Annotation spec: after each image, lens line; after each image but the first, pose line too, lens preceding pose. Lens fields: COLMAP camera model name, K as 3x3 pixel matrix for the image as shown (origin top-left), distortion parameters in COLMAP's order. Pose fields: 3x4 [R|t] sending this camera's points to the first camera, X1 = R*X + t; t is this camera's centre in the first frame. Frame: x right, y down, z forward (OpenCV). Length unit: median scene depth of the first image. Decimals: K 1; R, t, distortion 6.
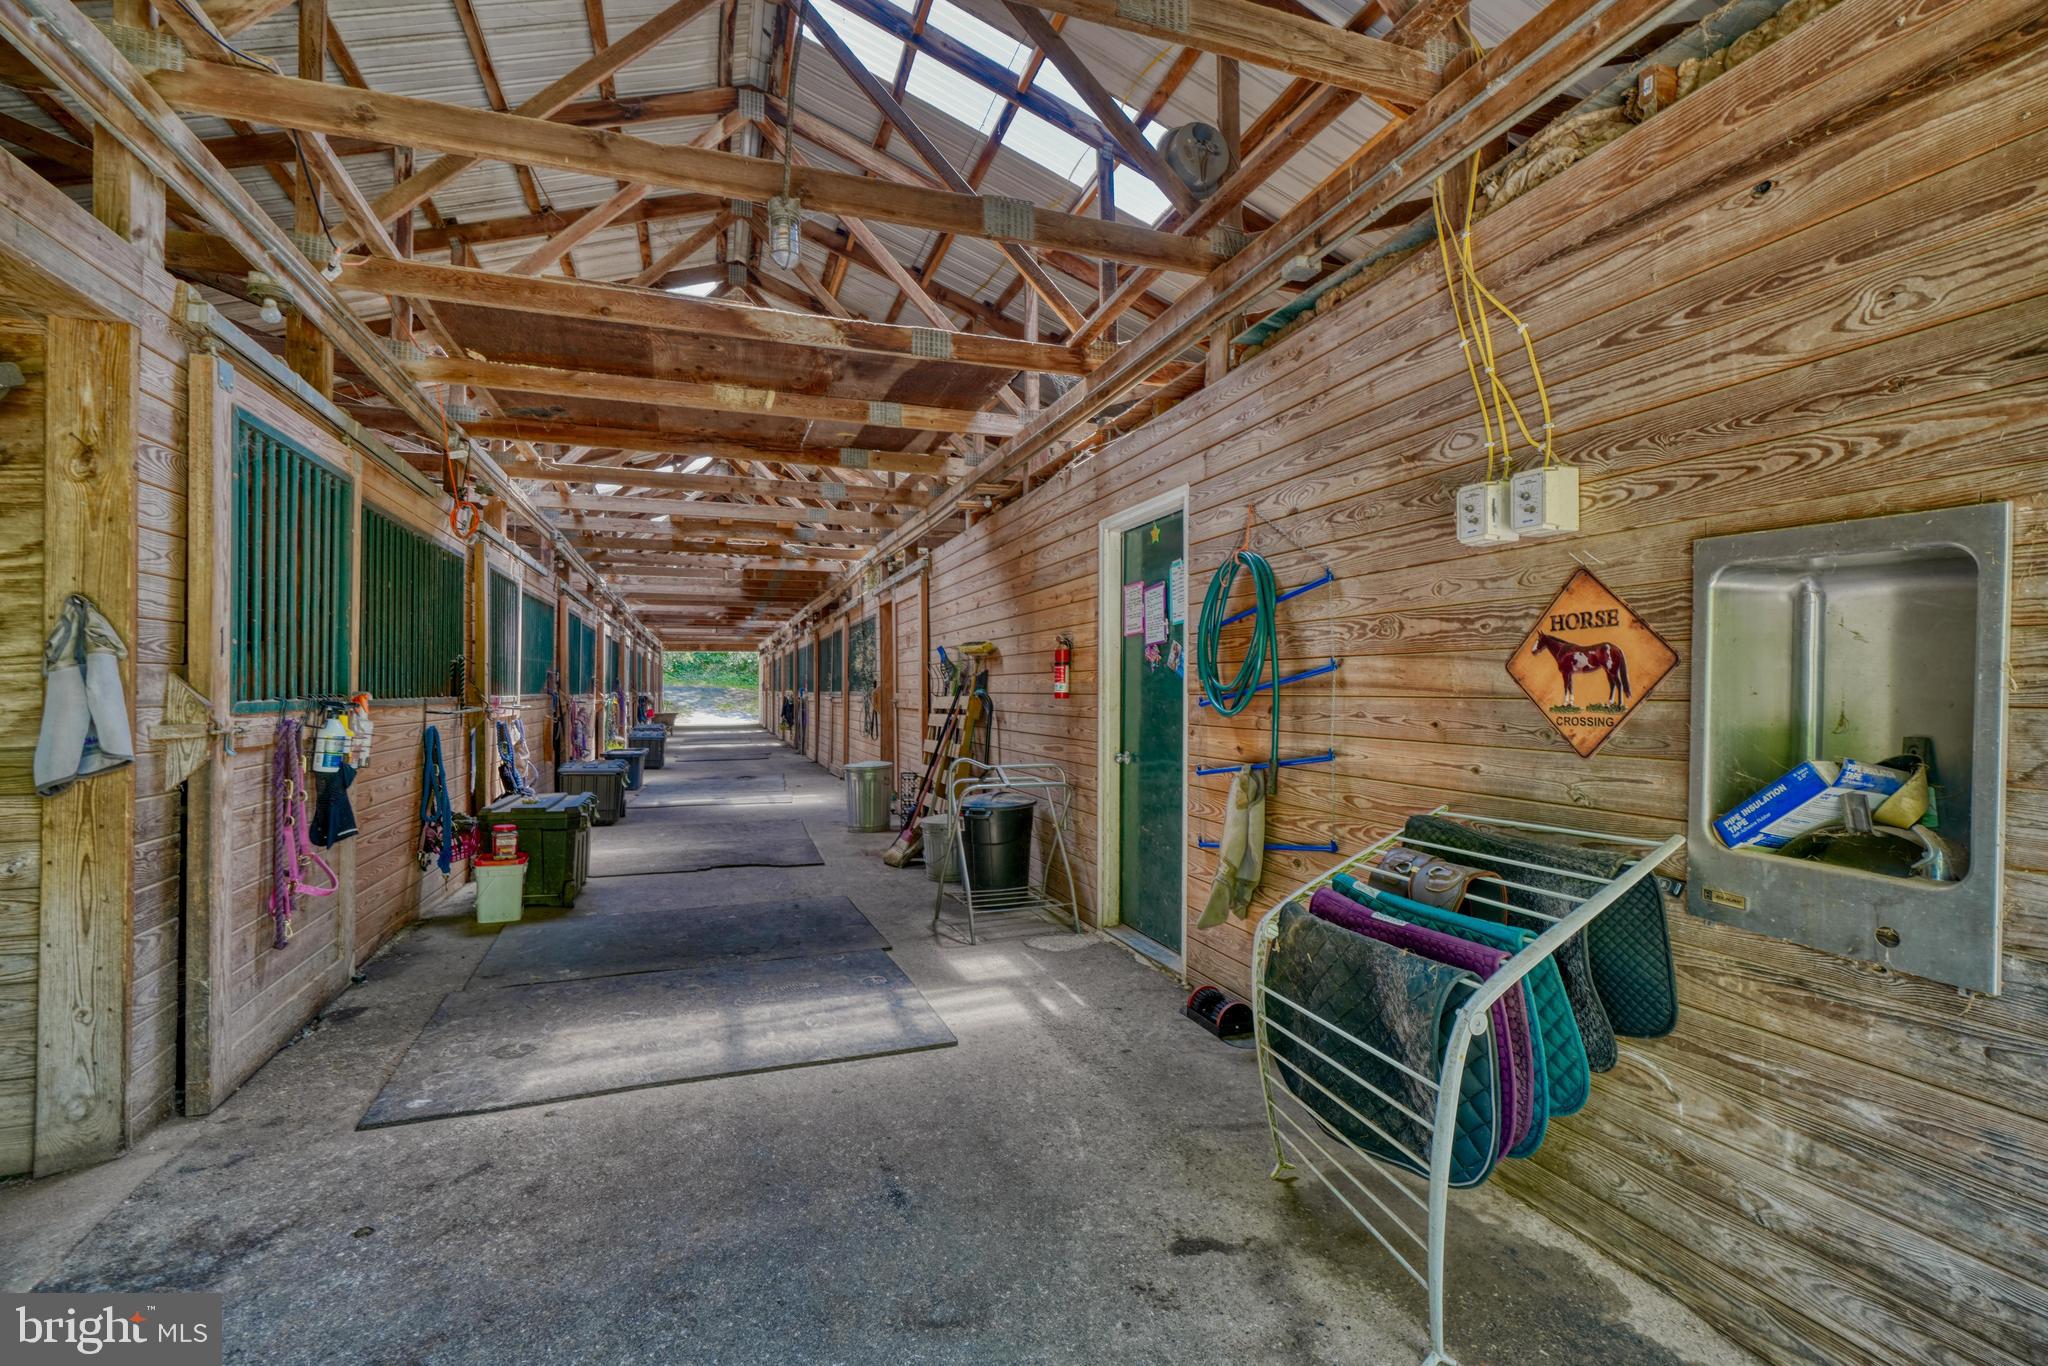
lens RADIAL K [[914.1, 0, 1022.8], [0, 914.1, 685.5], [0, 0, 1]] dist [-0.010628, 0.001720]
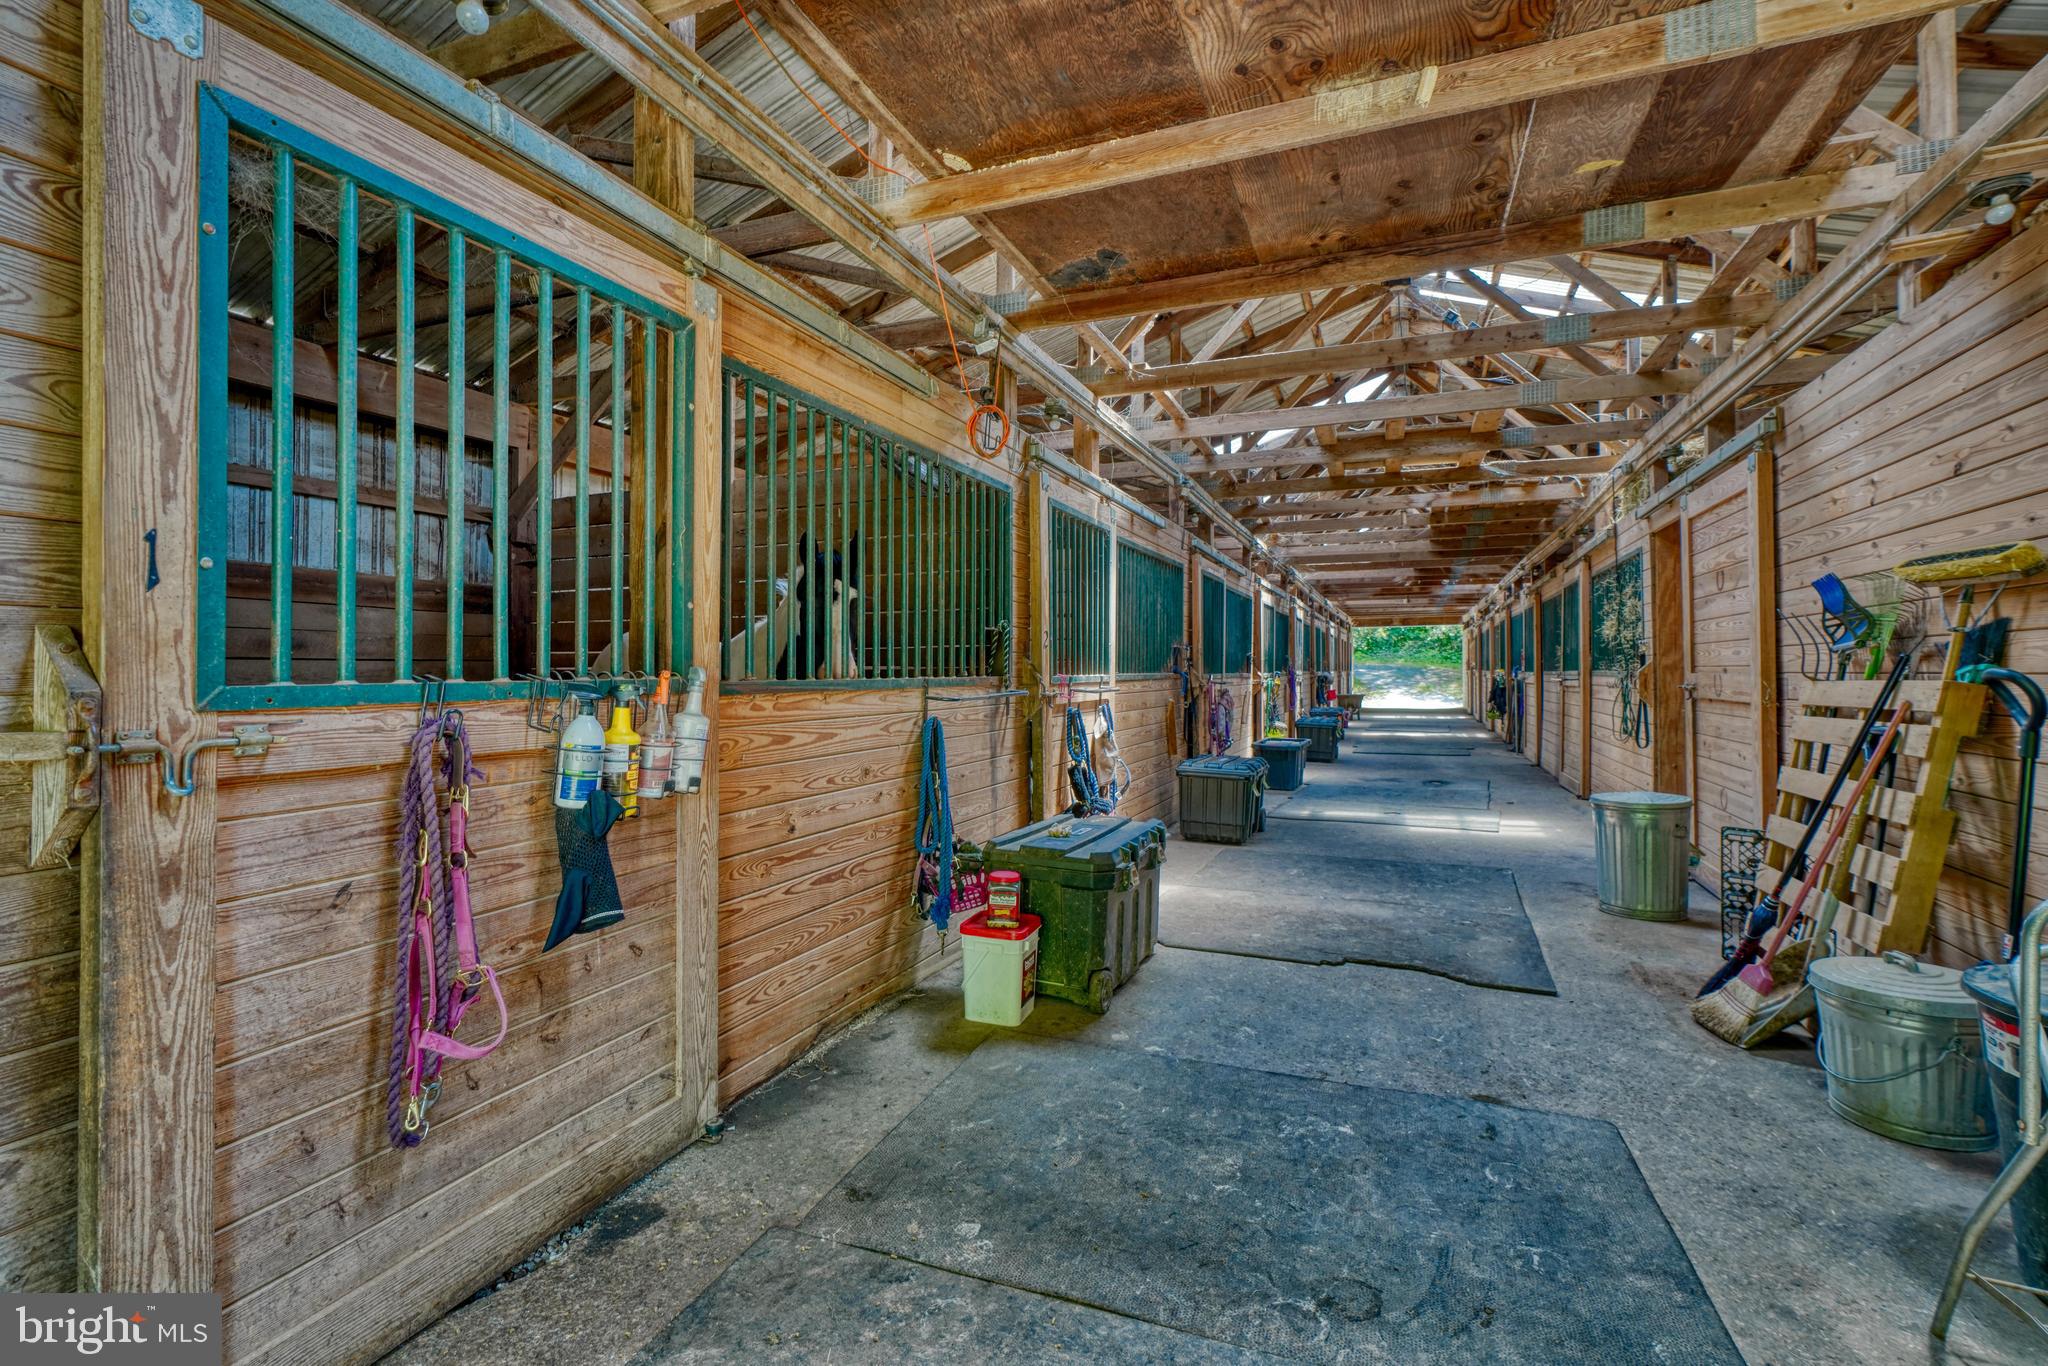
lens RADIAL K [[914.1, 0, 1014.5], [0, 914.1, 657.7], [0, 0, 1]] dist [-0.010628, 0.001720]
pose [[0.735948, -0.007371, -0.676998, -0.058863], [0.002118, 0.999961, -0.008584, 0.002134], [0.677035, 0.004883, 0.735935, 0.261437]]
